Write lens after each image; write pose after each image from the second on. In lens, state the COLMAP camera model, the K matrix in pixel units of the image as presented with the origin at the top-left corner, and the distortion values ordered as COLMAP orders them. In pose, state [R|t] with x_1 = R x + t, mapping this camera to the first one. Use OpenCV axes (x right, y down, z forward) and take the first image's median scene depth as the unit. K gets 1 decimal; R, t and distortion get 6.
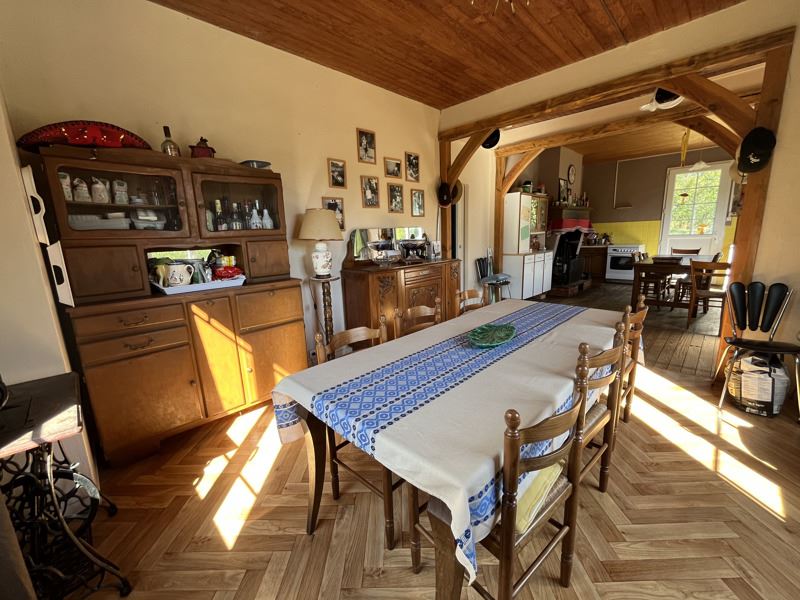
lens RADIAL K [[325.6, 0, 398.4], [0, 325.6, 299.9], [0, 0, 1]] dist [0.001334, 0.000004]
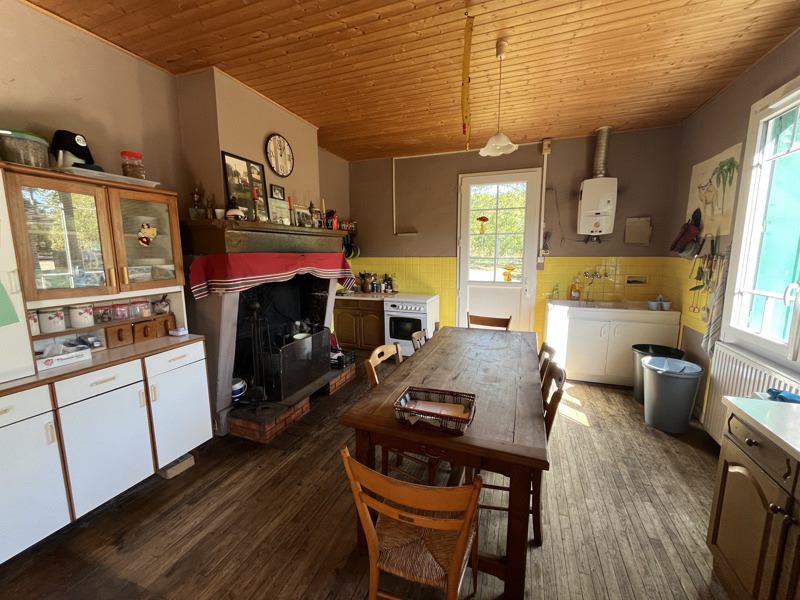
lens RADIAL K [[325.6, 0, 400.4], [0, 325.6, 299.7], [0, 0, 1]] dist [0.001334, 0.000004]
pose [[0.909252, -0.030684, 0.415114, 0.460467], [0.054948, 0.997400, -0.046630, -0.144308], [-0.412604, 0.065208, 0.908573, 0.498928]]
